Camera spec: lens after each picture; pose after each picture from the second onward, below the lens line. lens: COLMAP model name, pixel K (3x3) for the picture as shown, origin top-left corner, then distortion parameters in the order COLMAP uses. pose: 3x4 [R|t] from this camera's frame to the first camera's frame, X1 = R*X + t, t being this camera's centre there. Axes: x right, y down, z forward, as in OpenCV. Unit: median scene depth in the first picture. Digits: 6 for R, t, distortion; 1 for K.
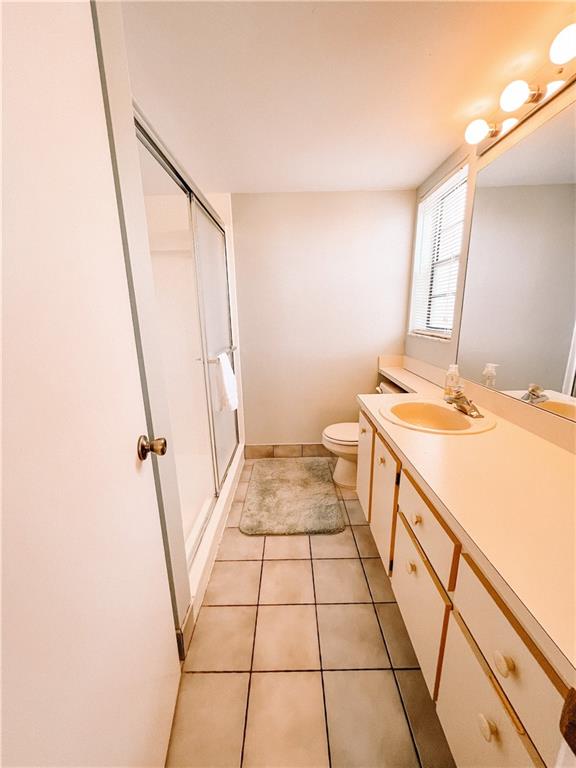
lens RADIAL K [[303.9, 0, 289.5], [0, 303.9, 384.6], [0, 0, 1]] dist [0.000321, -0.000085]
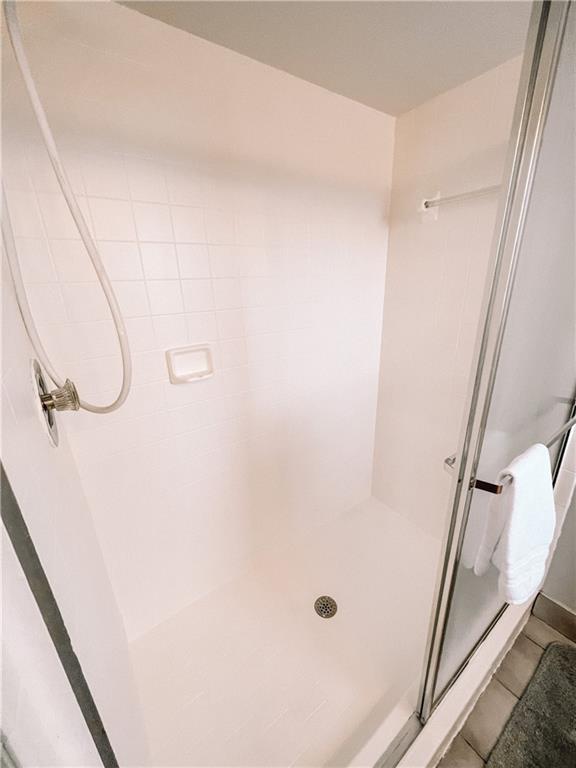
lens RADIAL K [[303.9, 0, 287.9], [0, 303.9, 384.2], [0, 0, 1]] dist [0.000321, -0.000085]
pose [[0.580798, 0.261947, -0.770751, -0.130933], [-0.165961, 0.965030, 0.202915, -0.197393], [0.796951, 0.010061, 0.603961, 0.545426]]
